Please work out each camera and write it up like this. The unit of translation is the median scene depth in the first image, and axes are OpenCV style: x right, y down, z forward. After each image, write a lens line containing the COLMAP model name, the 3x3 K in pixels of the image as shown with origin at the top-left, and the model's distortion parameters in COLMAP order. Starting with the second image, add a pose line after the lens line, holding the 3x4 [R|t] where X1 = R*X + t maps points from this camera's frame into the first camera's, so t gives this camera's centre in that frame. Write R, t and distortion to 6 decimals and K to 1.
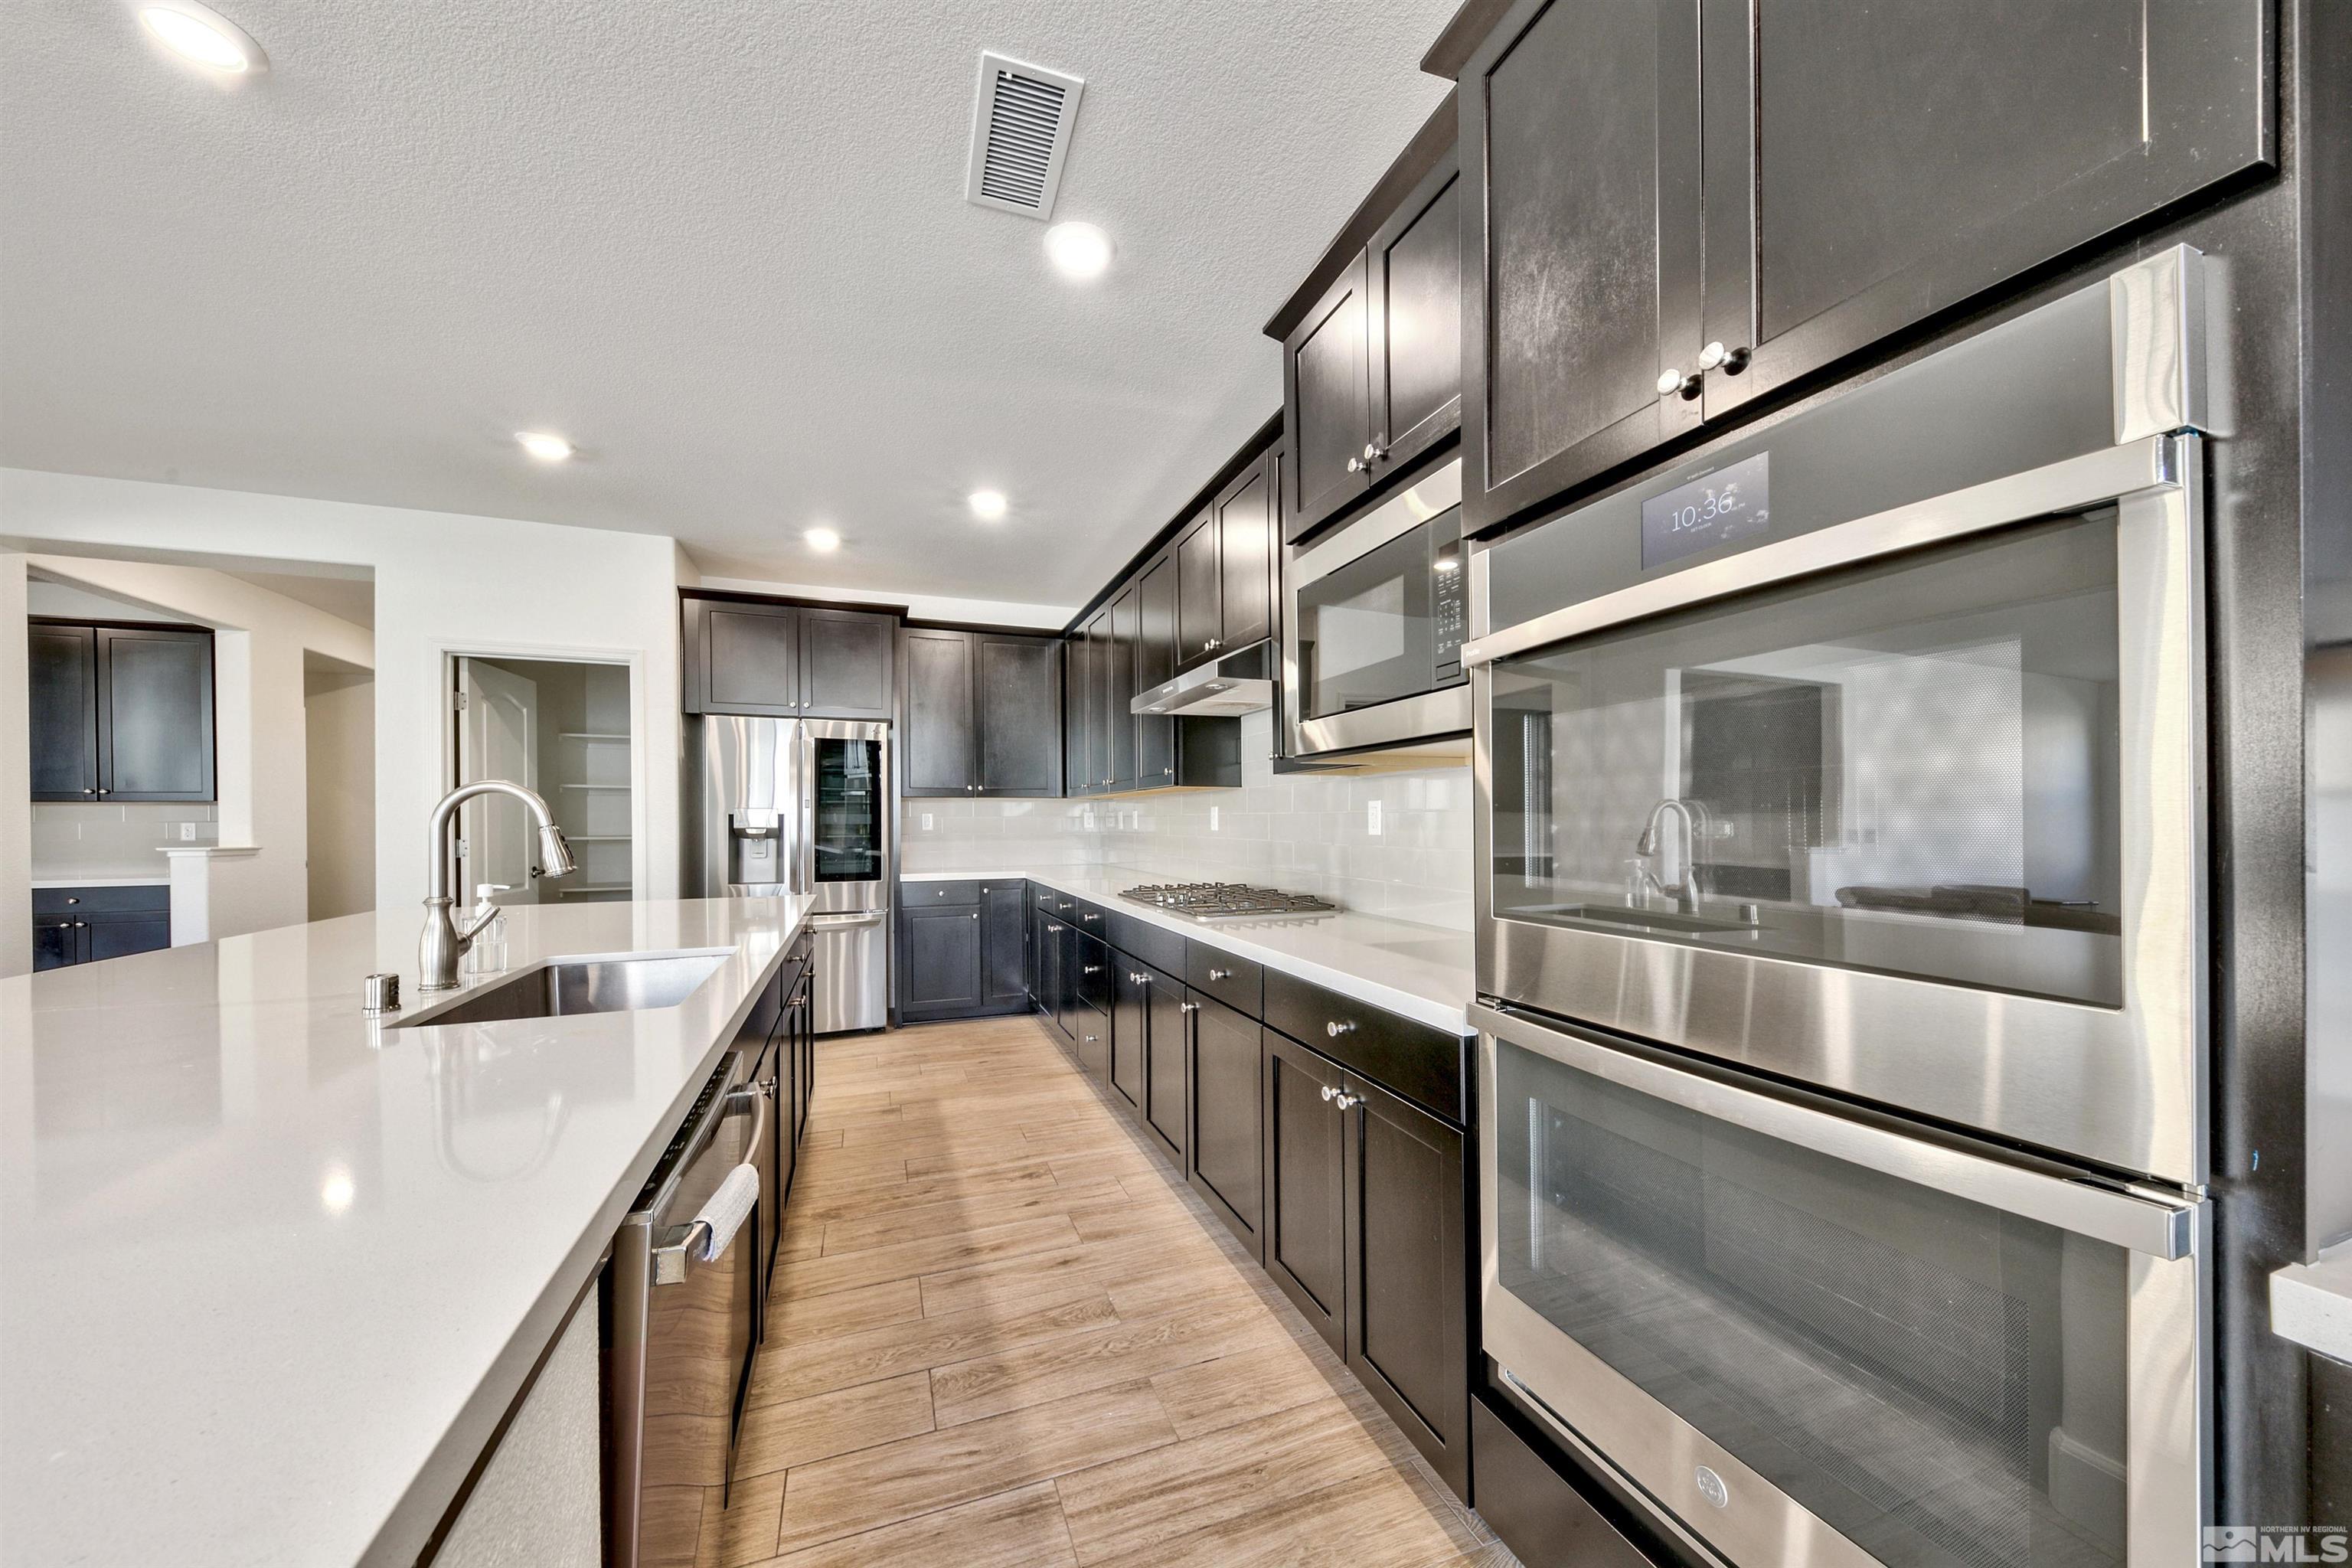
lens RADIAL K [[833.0, 0, 1163.6], [0, 833.0, 813.9], [0, 0, 1]] dist [-0.002002, -0.000872]
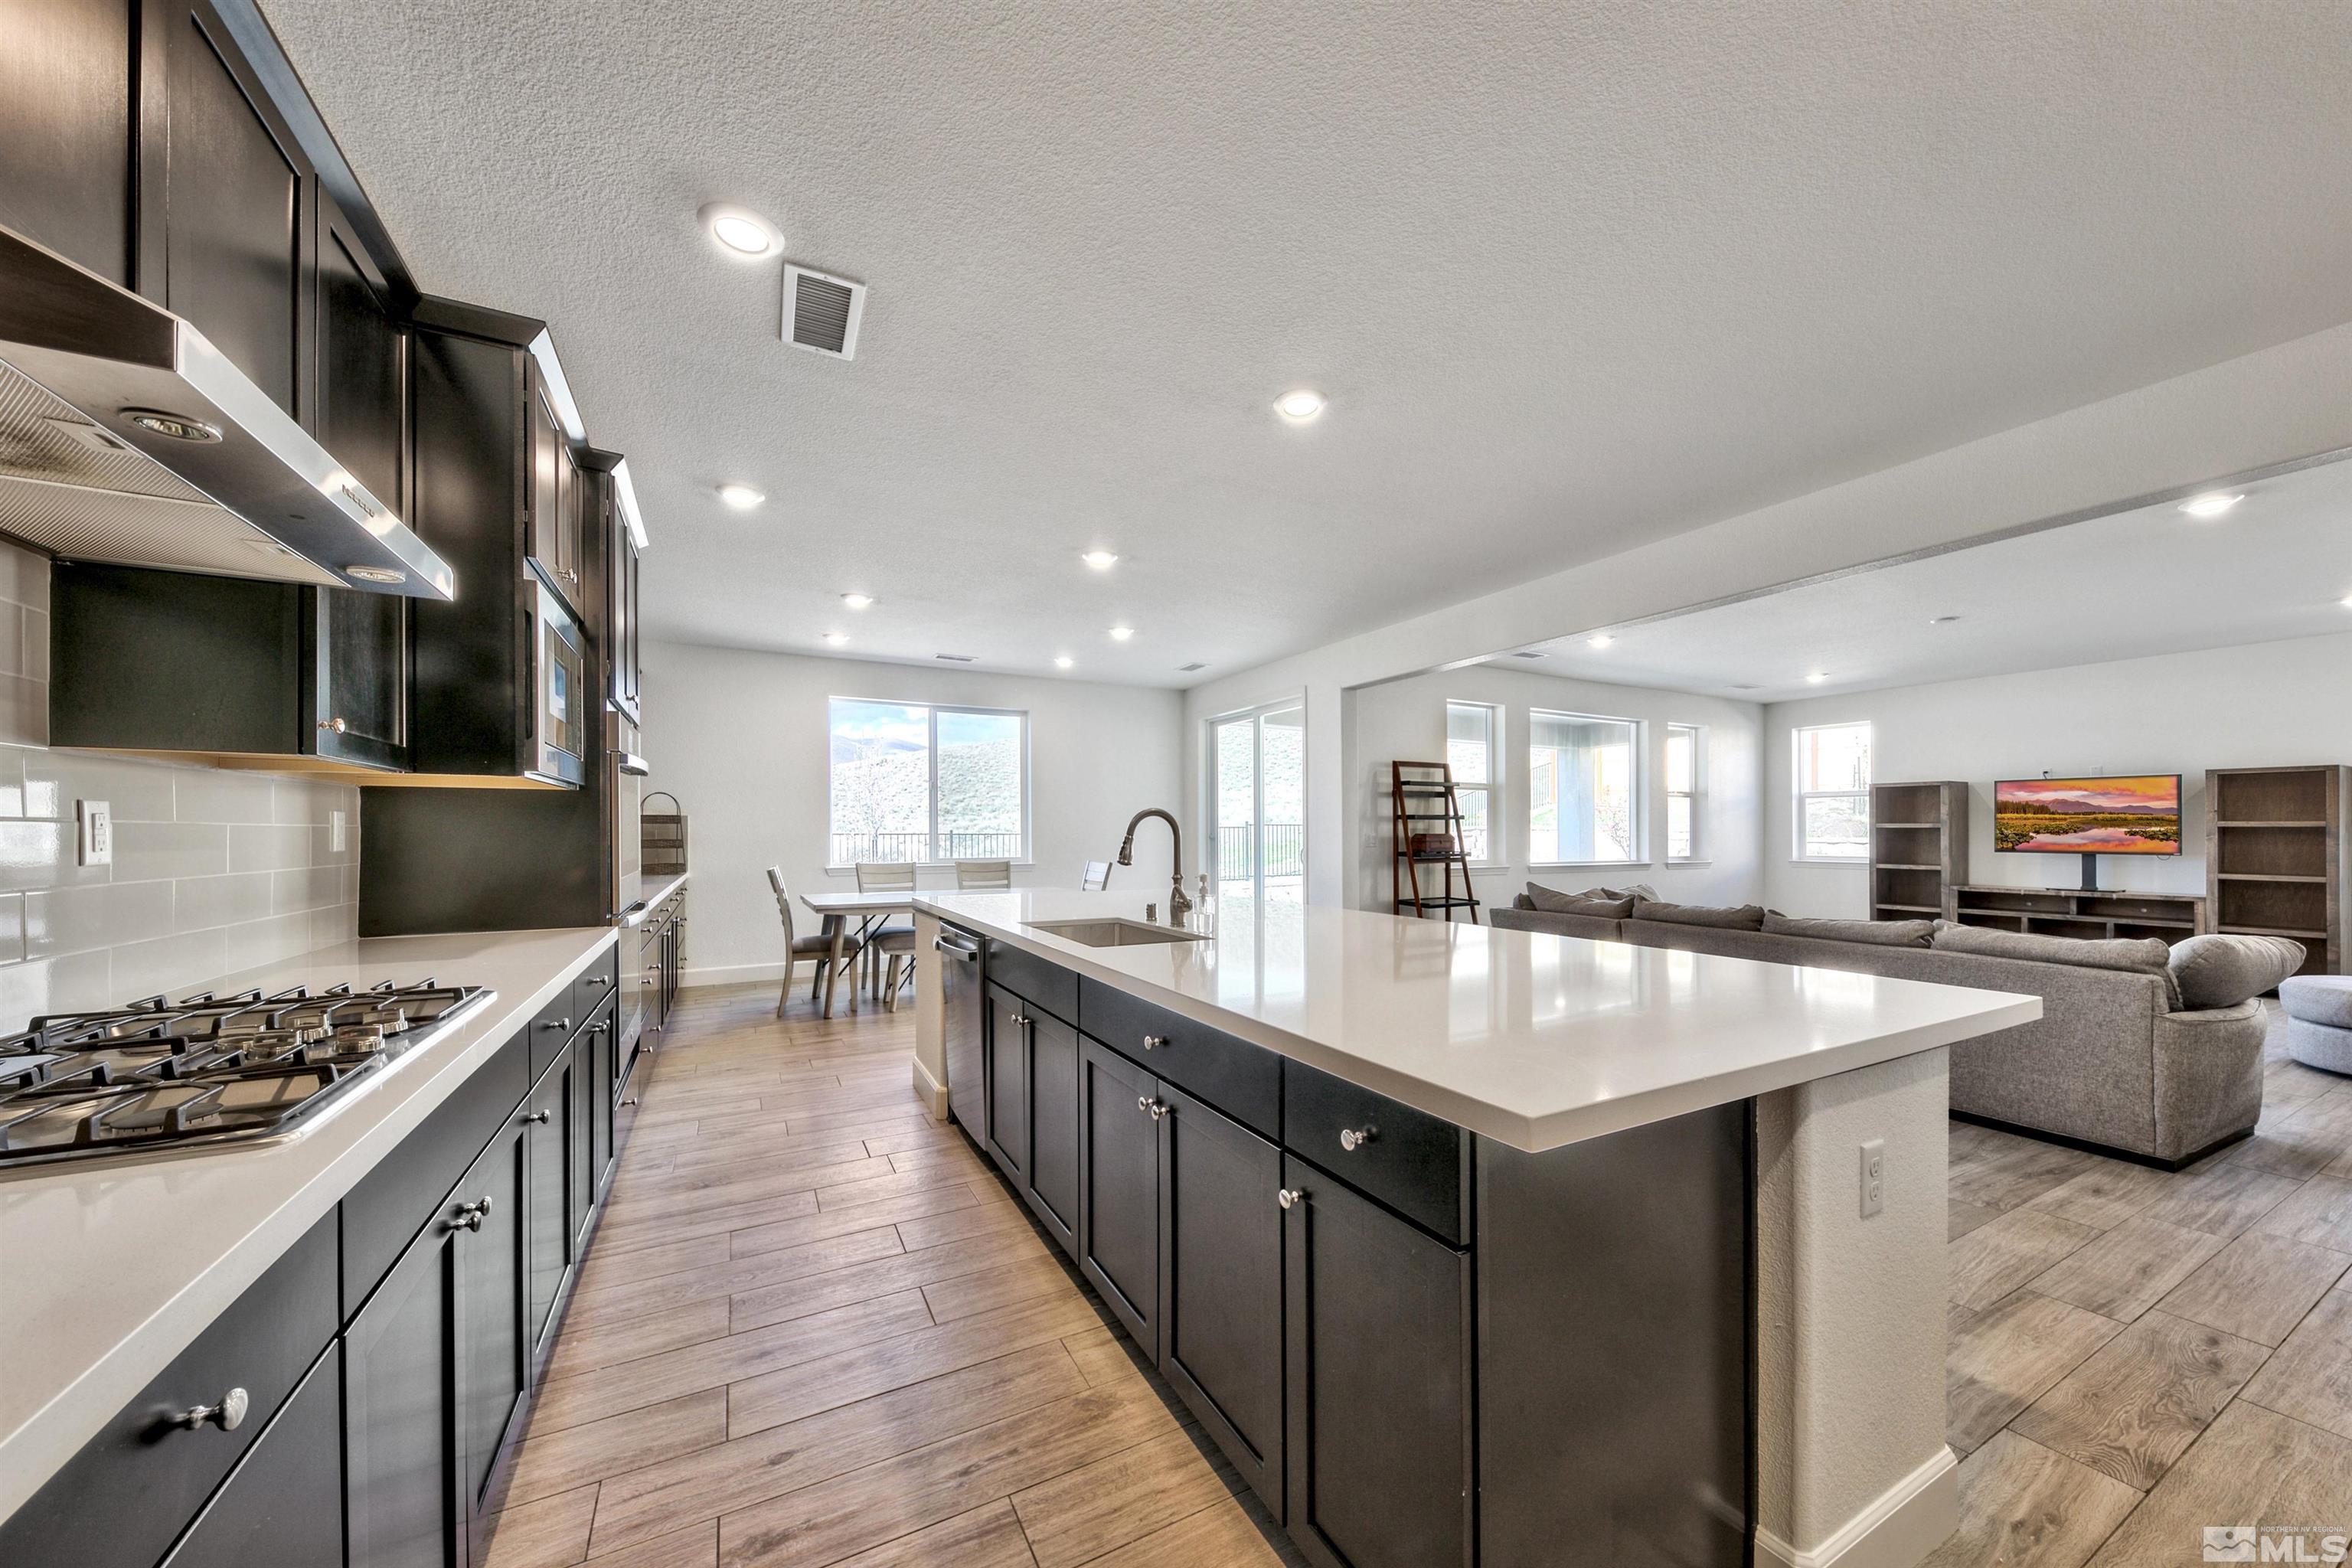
lens RADIAL K [[833.0, 0, 1171.3], [0, 833.0, 826.5], [0, 0, 1]] dist [-0.002002, -0.000872]
pose [[-0.989298, 0.010325, -0.145541, -0.346792], [0.010531, 0.999944, -0.000646, 0.003480], [0.145526, -0.002172, -0.989352, 1.595894]]
